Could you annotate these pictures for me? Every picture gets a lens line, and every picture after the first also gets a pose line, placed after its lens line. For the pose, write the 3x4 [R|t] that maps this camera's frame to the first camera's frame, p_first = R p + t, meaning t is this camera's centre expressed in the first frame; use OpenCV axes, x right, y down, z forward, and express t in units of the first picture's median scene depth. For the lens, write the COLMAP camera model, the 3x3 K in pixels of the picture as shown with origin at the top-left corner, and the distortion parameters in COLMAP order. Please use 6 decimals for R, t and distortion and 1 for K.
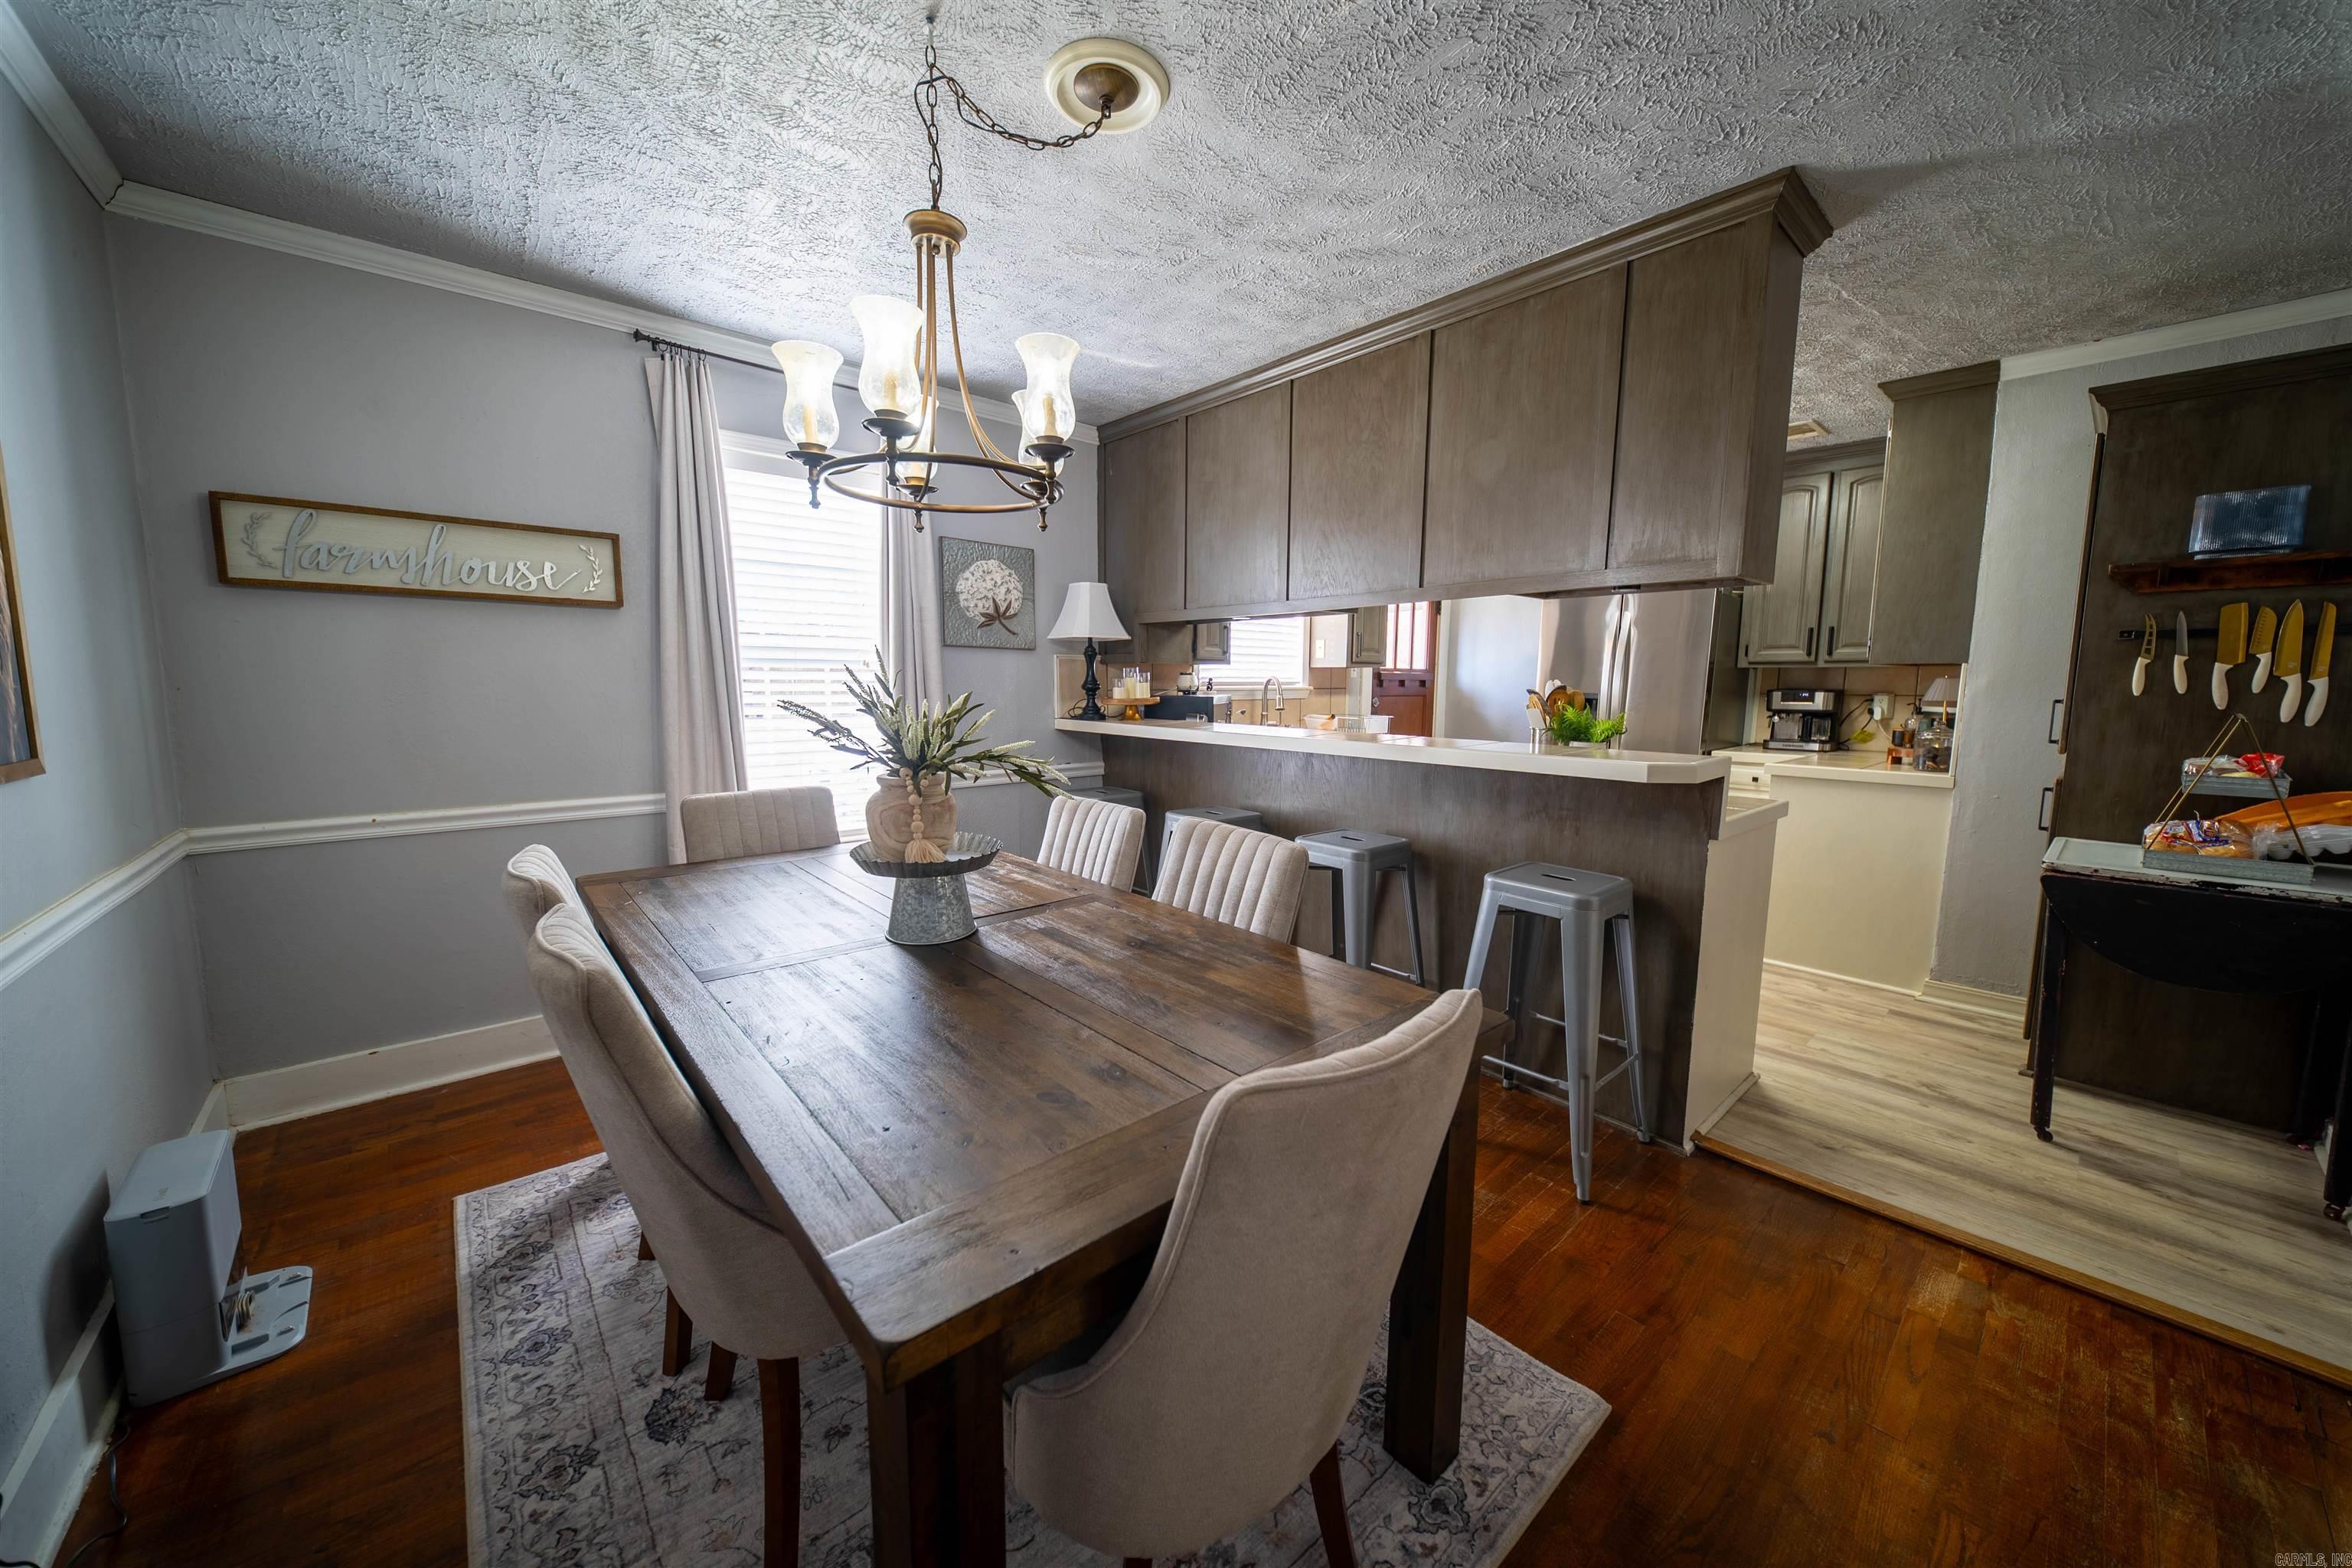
lens RADIAL K [[828.0, 0, 1188.2], [0, 828.0, 783.2], [0, 0, 1]] dist [0.002099, -0.003428]
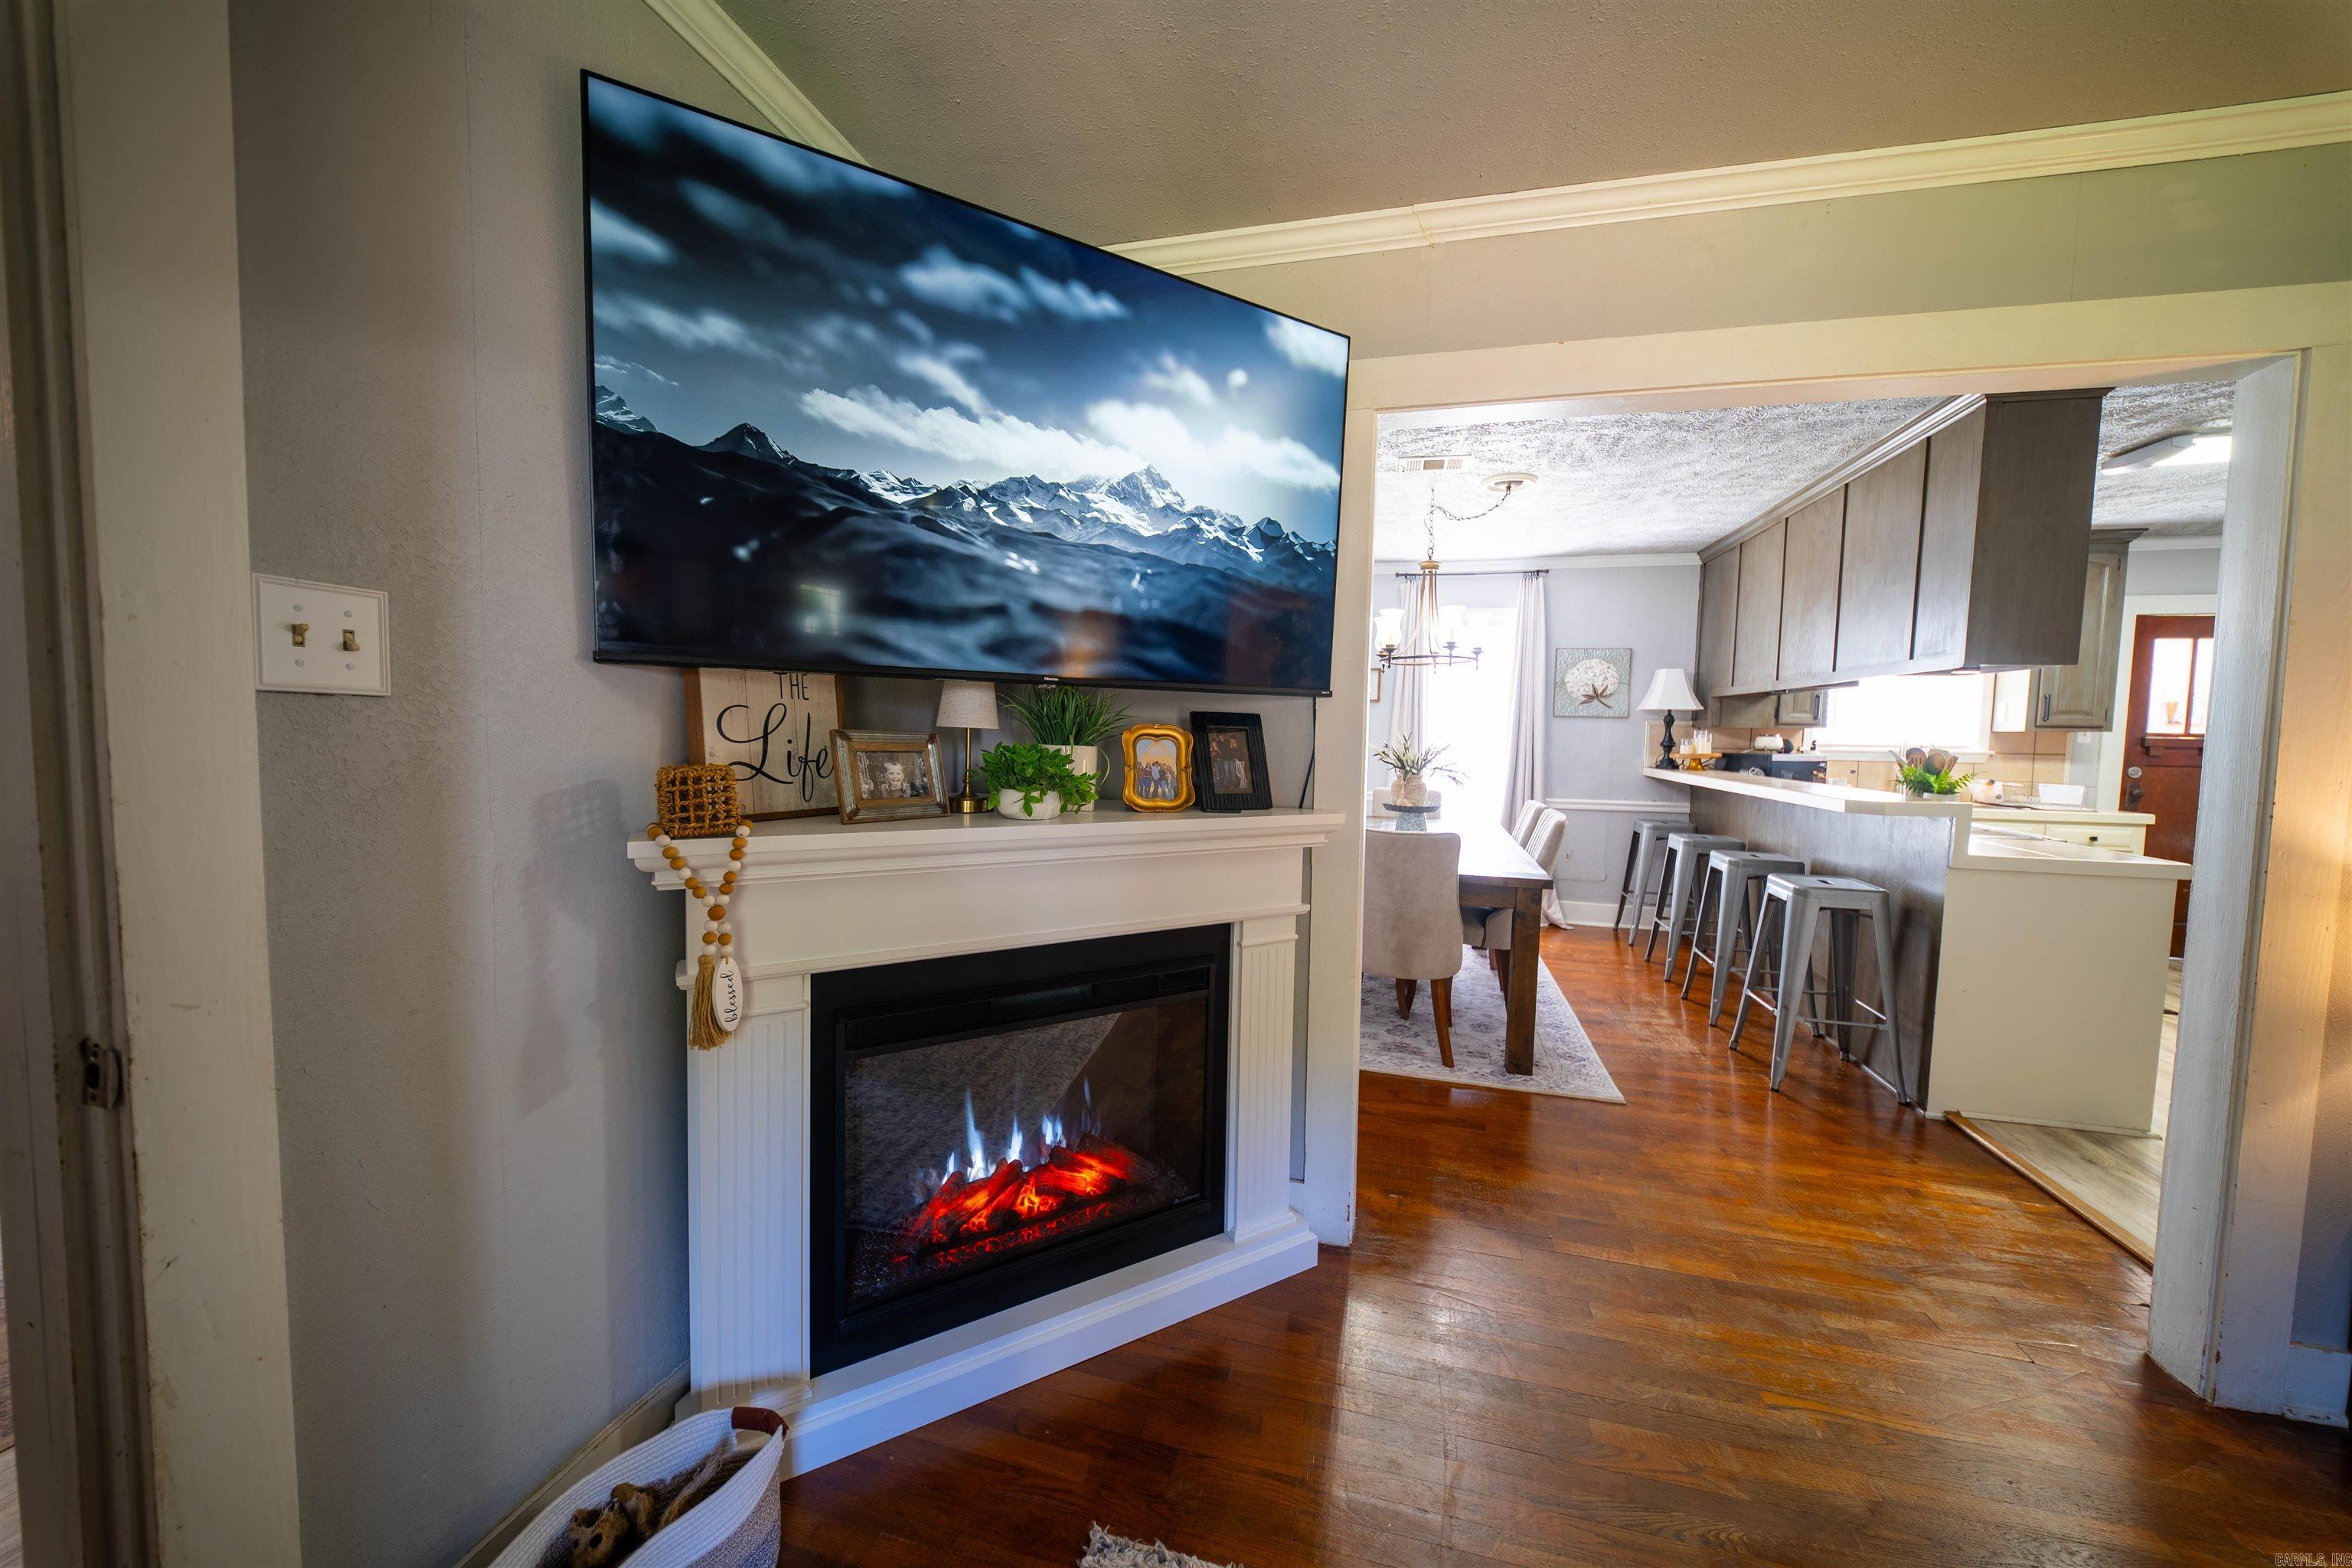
lens RADIAL K [[828.0, 0, 1188.2], [0, 828.0, 783.2], [0, 0, 1]] dist [0.002099, -0.003428]
pose [[0.553253, 0.058241, -0.830975, 0.592386], [-0.117480, 0.993038, -0.008617, 0.051372], [0.824688, 0.102390, 0.556243, -0.402727]]
